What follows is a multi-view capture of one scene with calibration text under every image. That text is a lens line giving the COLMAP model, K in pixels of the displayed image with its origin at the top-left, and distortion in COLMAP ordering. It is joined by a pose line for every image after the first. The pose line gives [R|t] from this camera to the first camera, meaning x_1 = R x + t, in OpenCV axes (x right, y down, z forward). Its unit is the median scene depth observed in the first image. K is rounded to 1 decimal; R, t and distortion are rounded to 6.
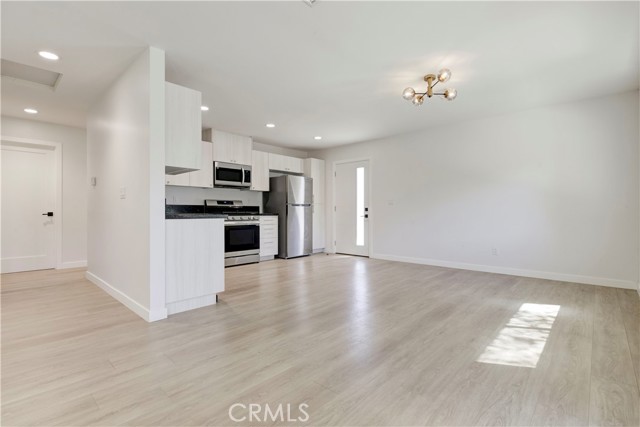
lens RADIAL K [[296.4, 0, 320.5], [0, 296.4, 212.7], [0, 0, 1]] dist [0.003648, 0.000031]
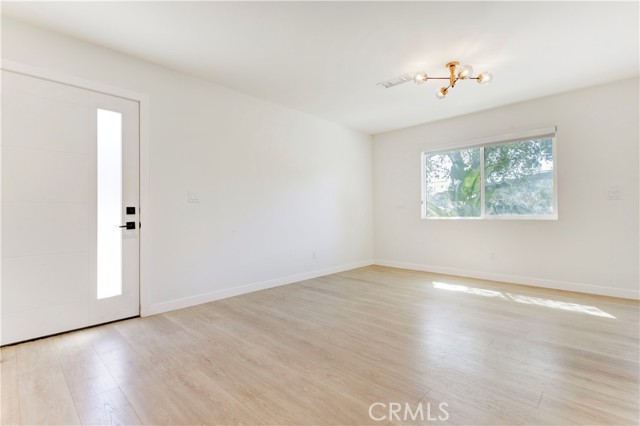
lens RADIAL K [[296.4, 0, 318.6], [0, 296.4, 211.7], [0, 0, 1]] dist [0.003648, 0.000031]
pose [[0.010689, 0.007299, 0.999916, -0.310223], [0.012892, 0.999889, -0.007436, -0.002887], [-0.999860, 0.012971, 0.010593, 0.772918]]
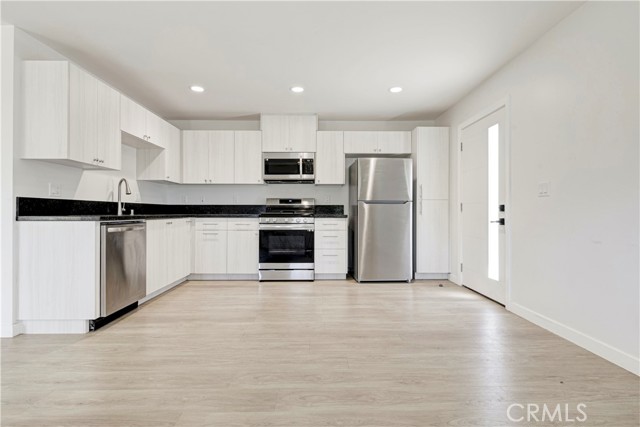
lens RADIAL K [[296.4, 0, 315.9], [0, 296.4, 212.1], [0, 0, 1]] dist [0.003648, 0.000031]
pose [[0.694798, -0.000653, -0.719204, 0.318011], [-0.004413, 0.999977, -0.005170, -0.000306], [0.719191, 0.006766, 0.694779, 0.475866]]
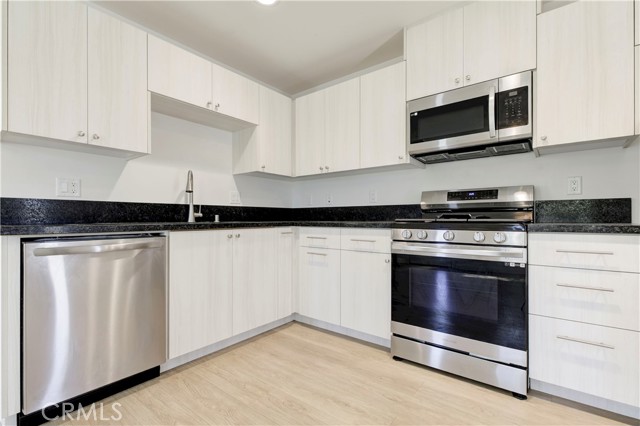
lens RADIAL K [[296.4, 0, 318.5], [0, 296.4, 218.2], [0, 0, 1]] dist [0.003648, 0.000031]
pose [[0.097442, 0.000042, -0.995241, 0.052499], [-0.003517, 0.999994, -0.000303, -0.002138], [0.995235, 0.003530, 0.097441, 0.752982]]
